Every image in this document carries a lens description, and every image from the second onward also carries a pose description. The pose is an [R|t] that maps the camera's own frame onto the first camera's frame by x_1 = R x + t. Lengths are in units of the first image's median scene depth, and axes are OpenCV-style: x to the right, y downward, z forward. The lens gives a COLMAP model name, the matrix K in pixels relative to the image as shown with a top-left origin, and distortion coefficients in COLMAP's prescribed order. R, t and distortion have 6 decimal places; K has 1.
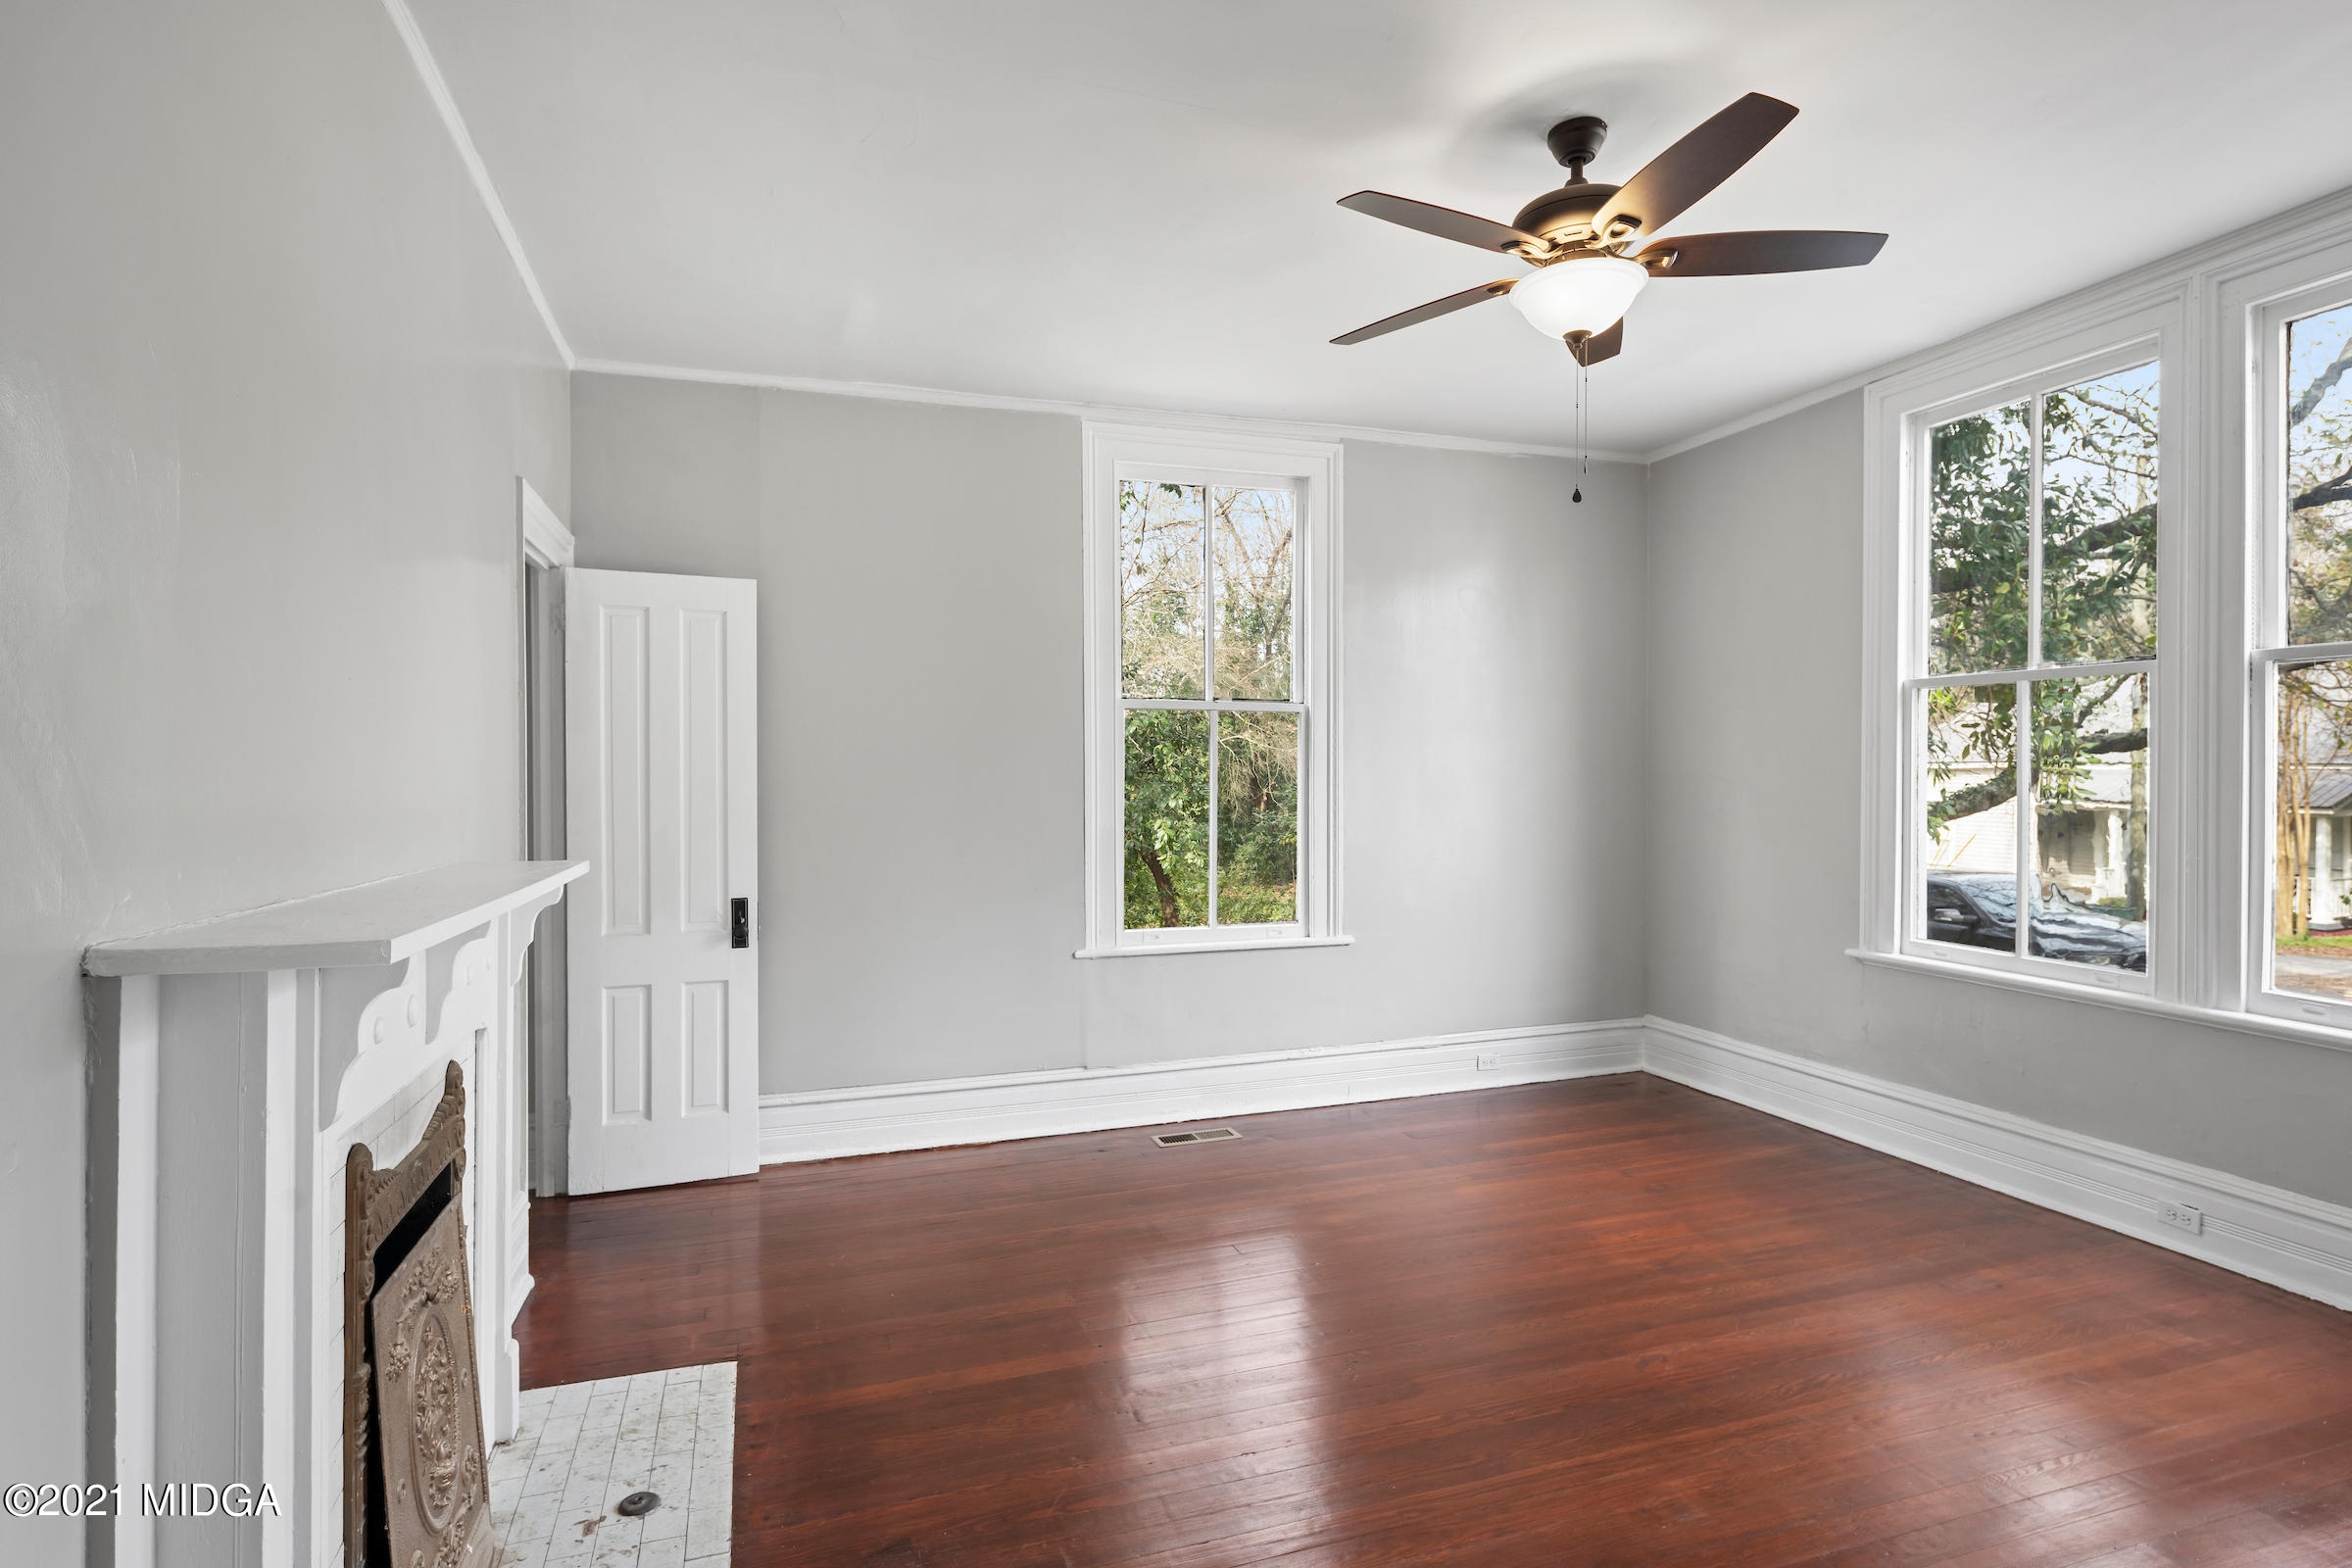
lens RADIAL K [[1159.8, 0, 1172.4], [0, 1159.8, 791.0], [0, 0, 1]] dist [0.002232, -0.000302]
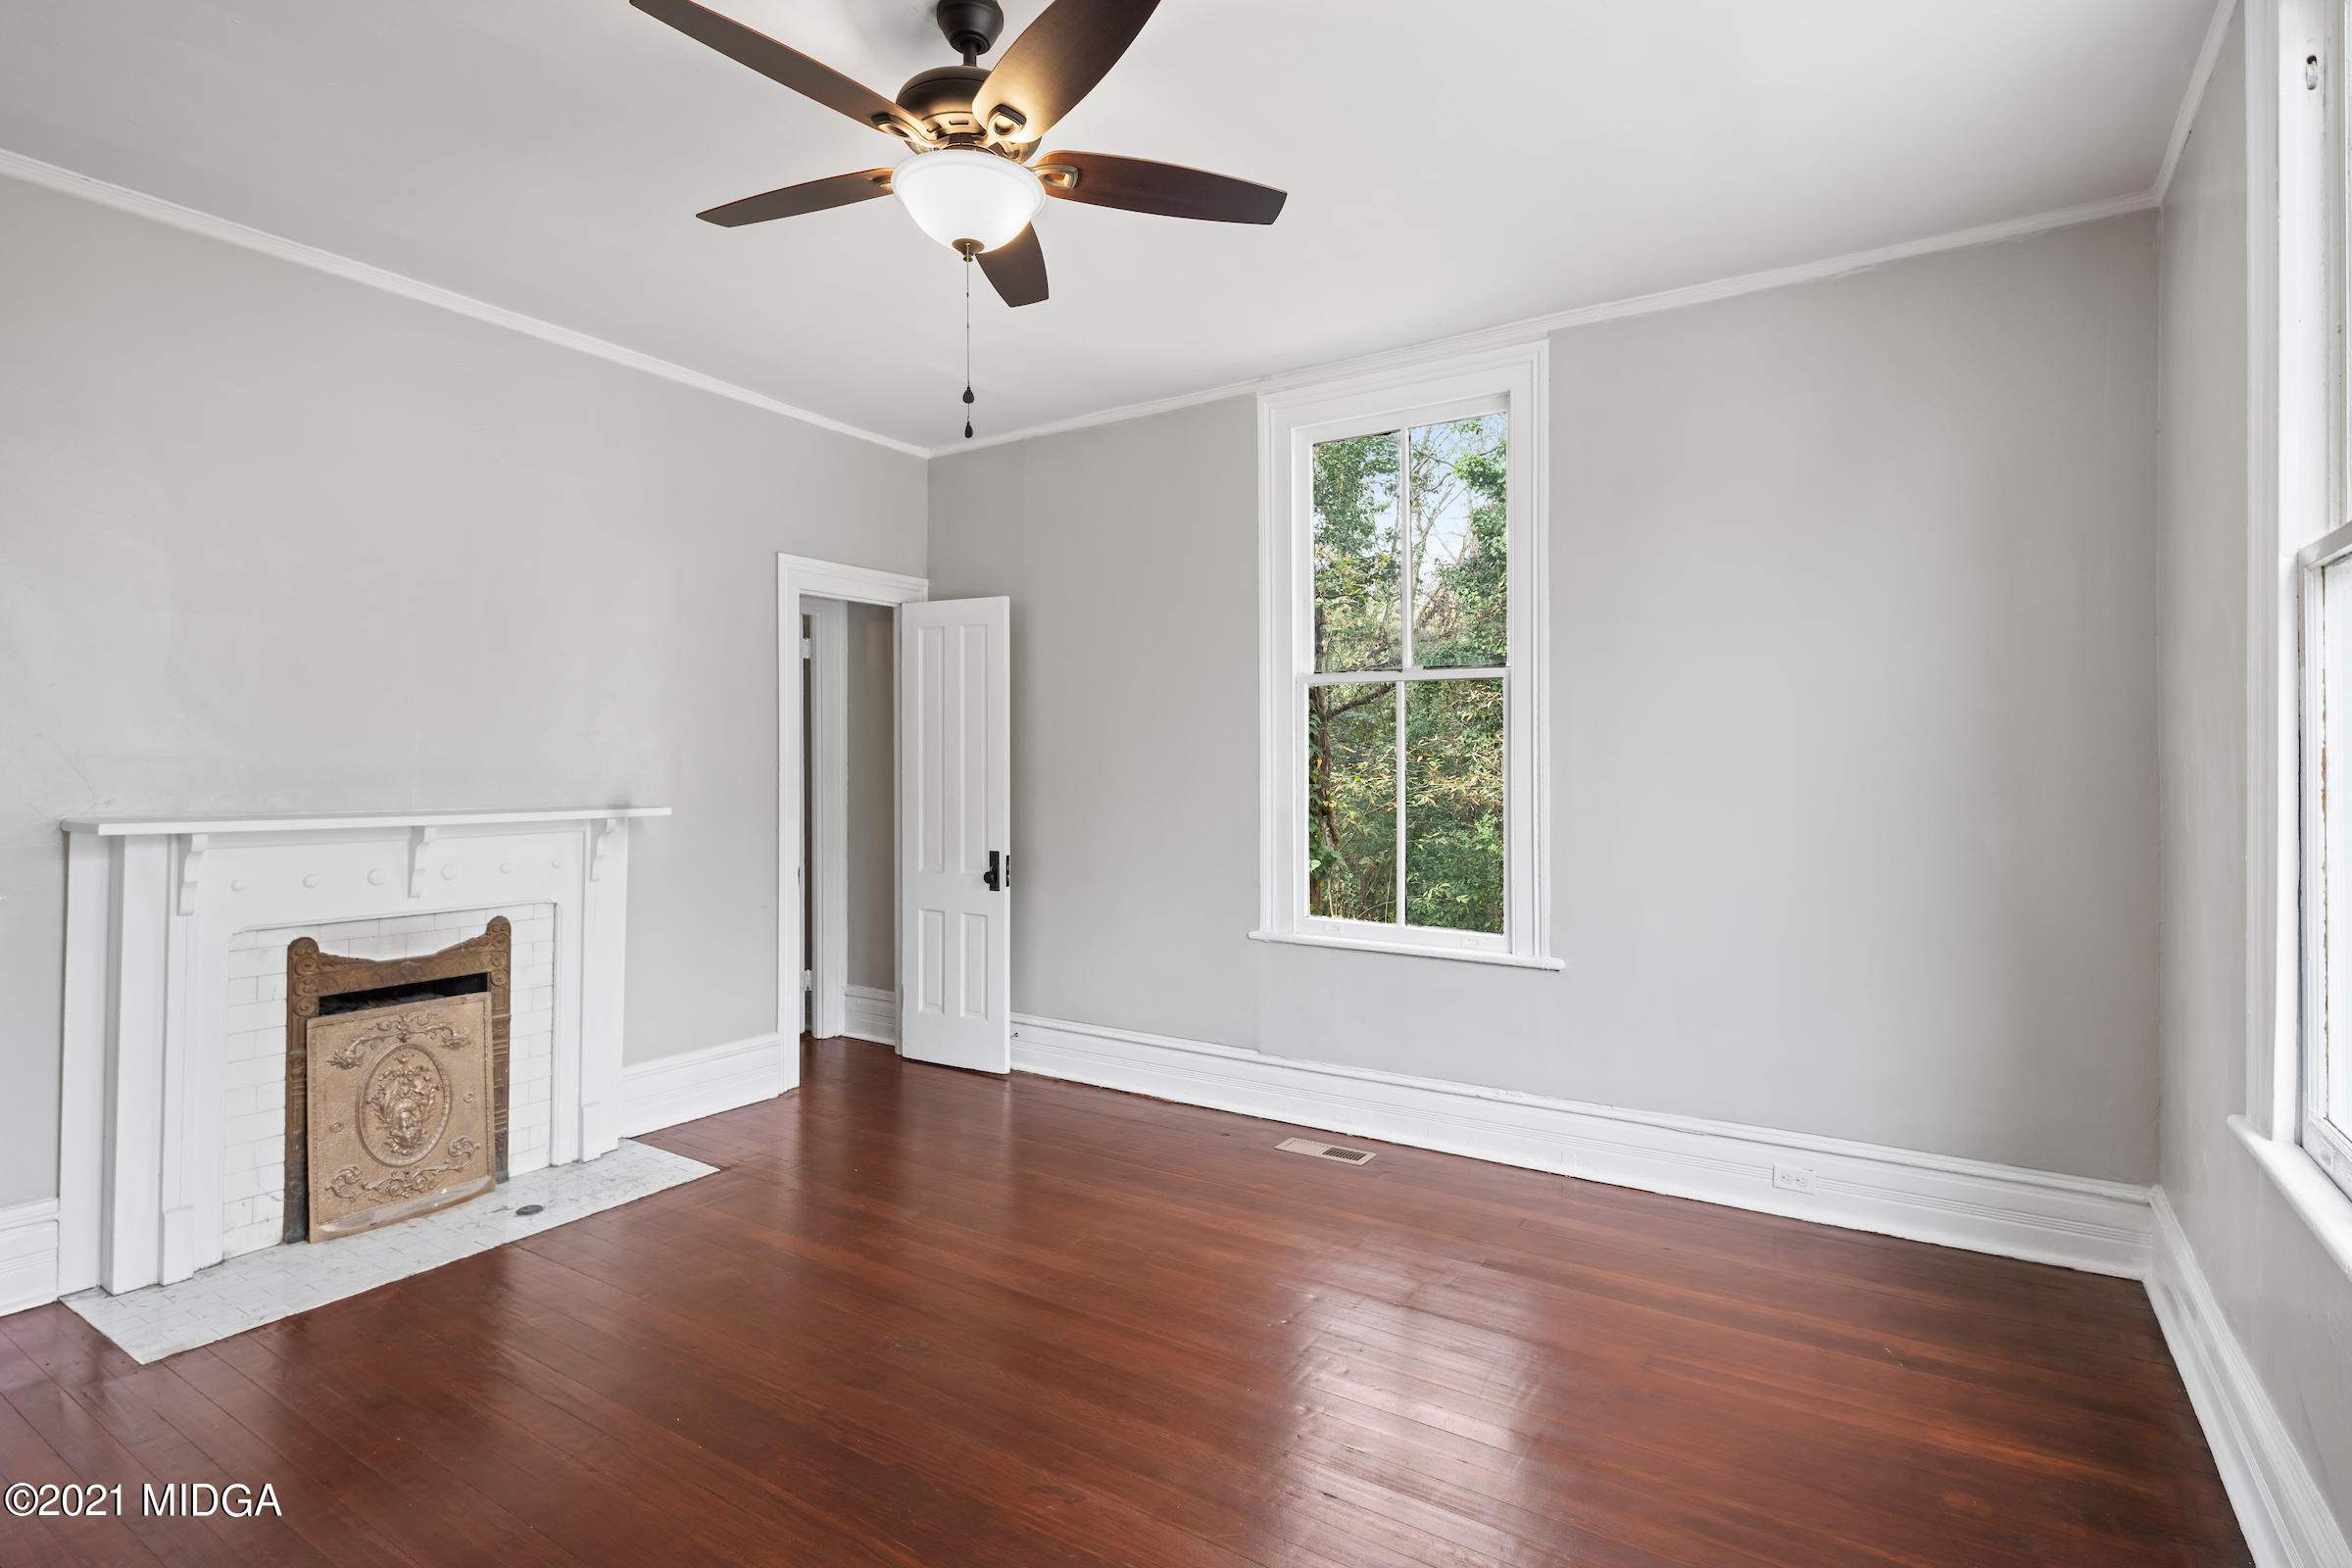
lens RADIAL K [[1144.7, 0, 1187.7], [0, 1144.7, 751.6], [0, 0, 1]] dist [0.000797, 0.000034]
pose [[0.630350, 0.000439, -0.776311, 0.690304], [-0.013840, 0.999847, -0.010672, -0.004276], [0.776187, 0.017471, 0.630260, 0.365429]]
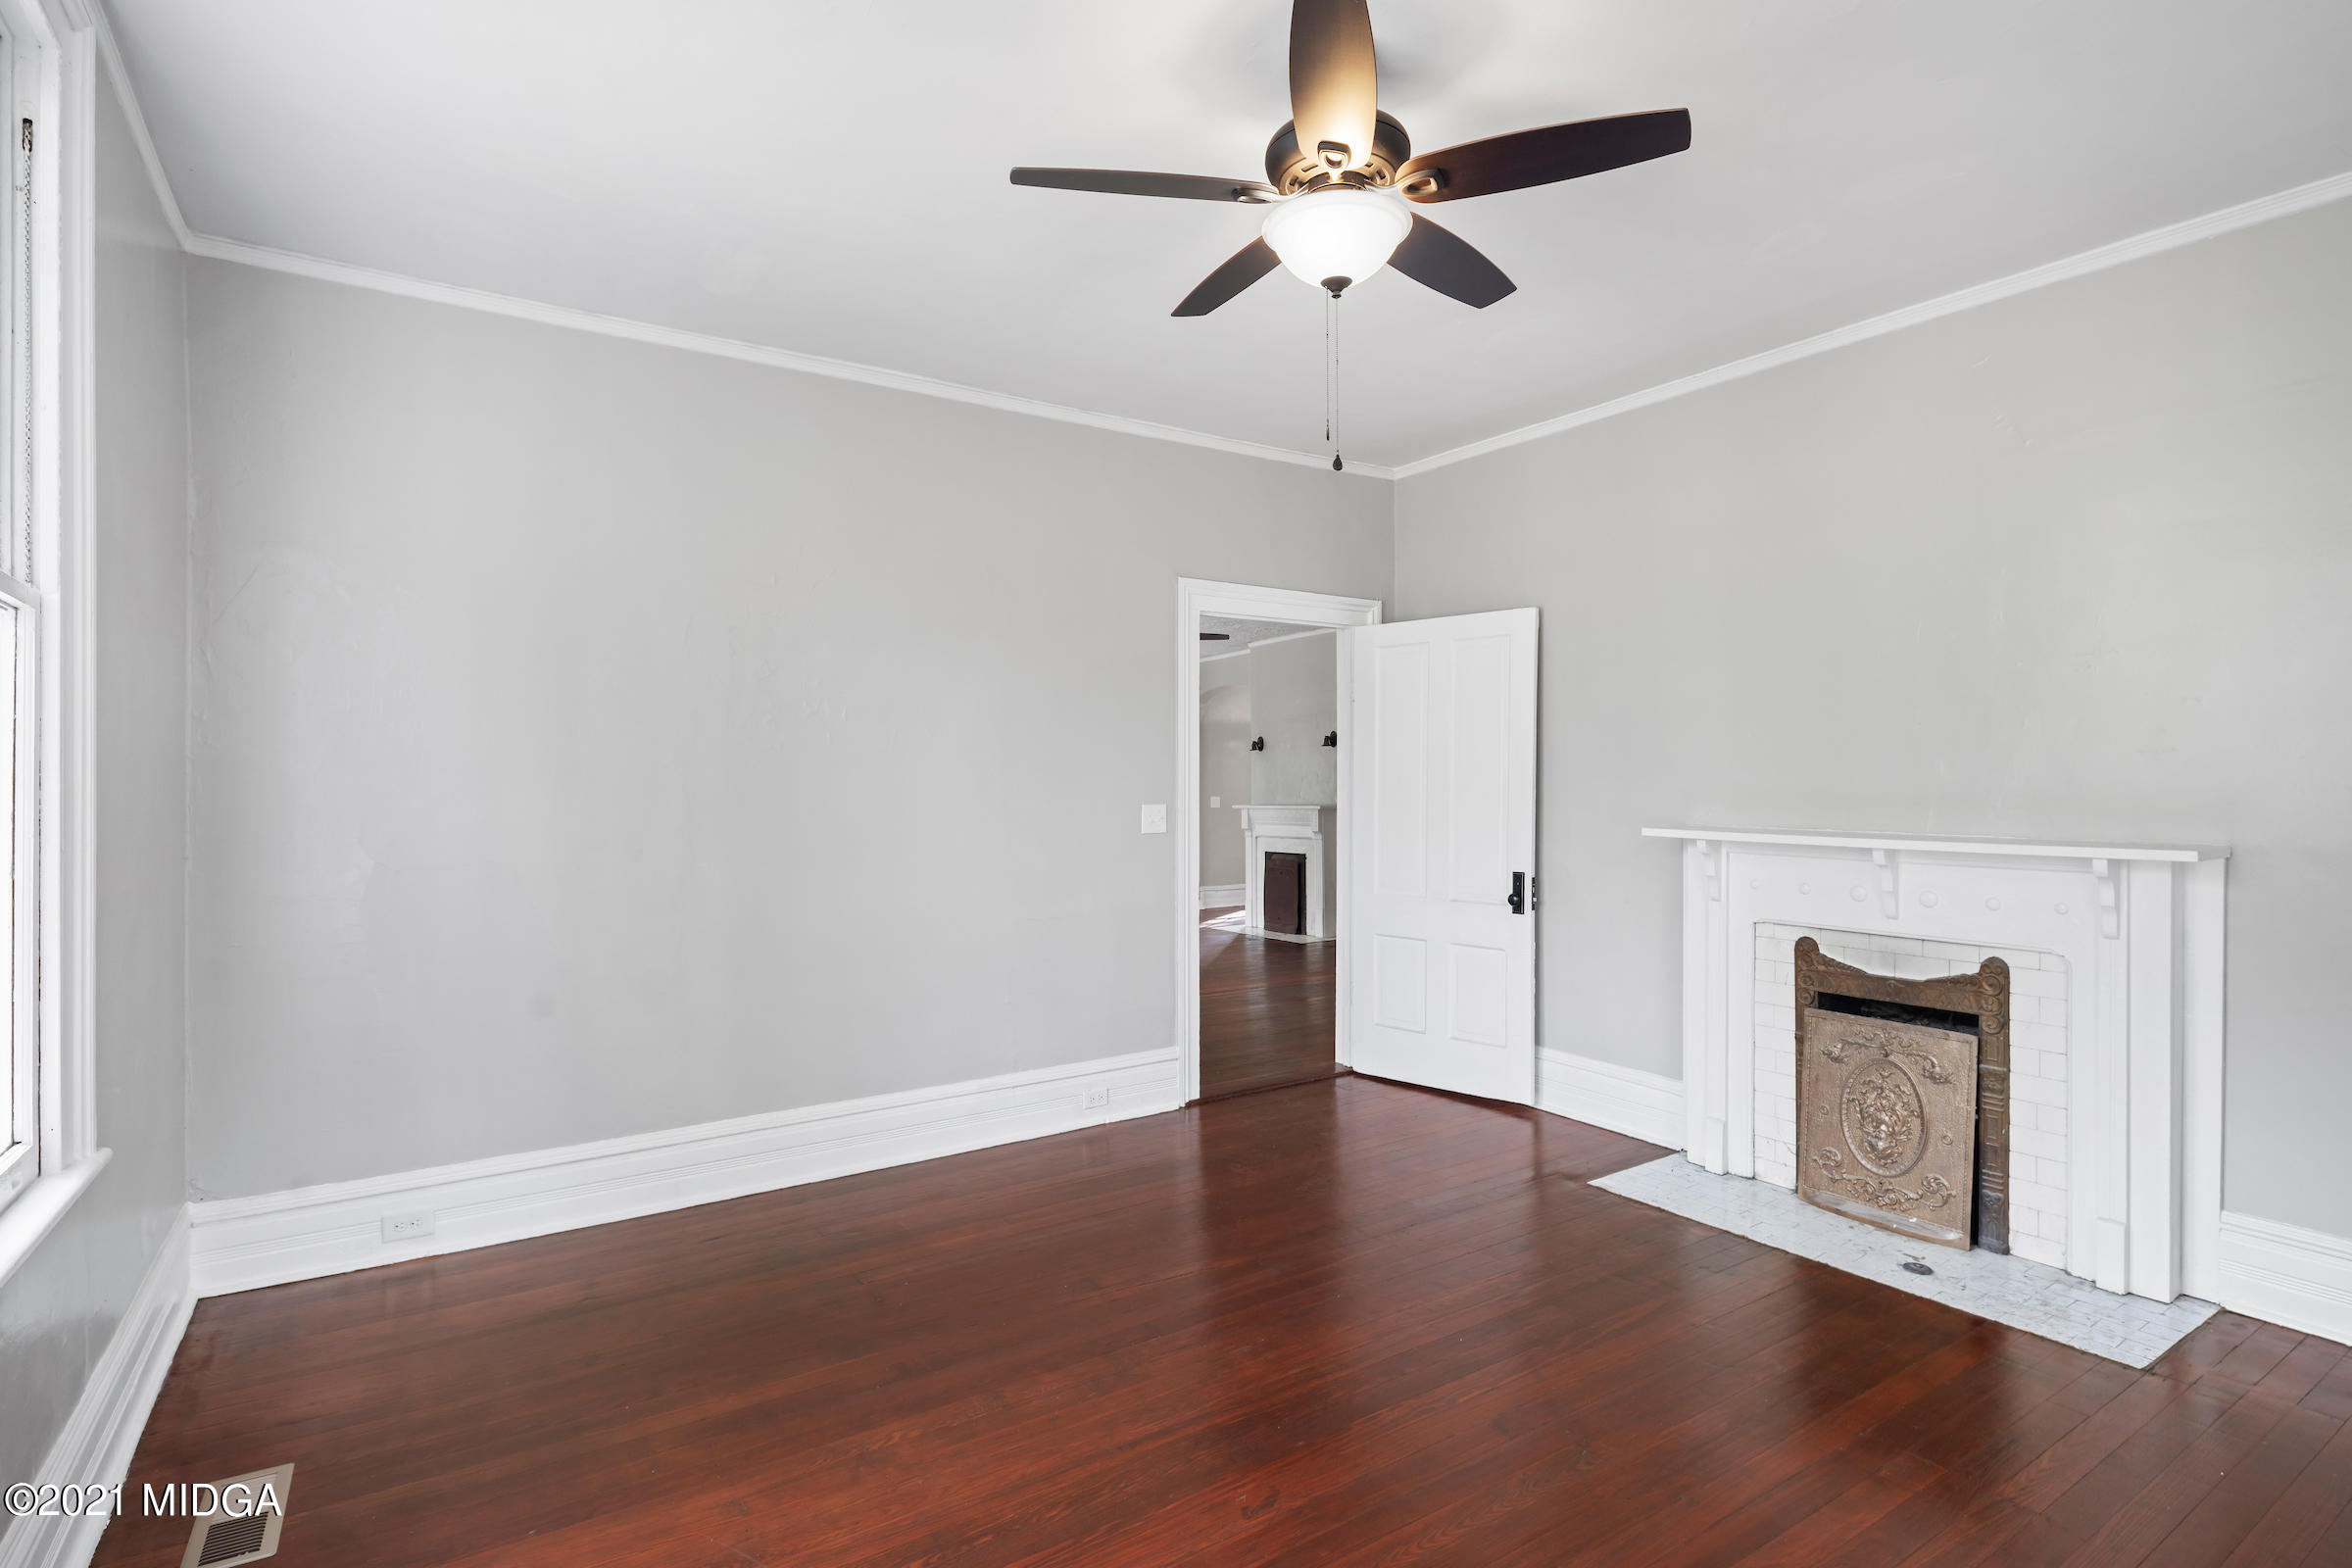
lens RADIAL K [[1159.8, 0, 1172.4], [0, 1159.8, 791.0], [0, 0, 1]] dist [0.002232, -0.000302]
pose [[-0.963718, 0.009409, -0.266755, 0.439009], [0.004862, 0.999832, 0.017700, -0.012080], [0.266877, 0.015761, -0.963602, 1.127428]]
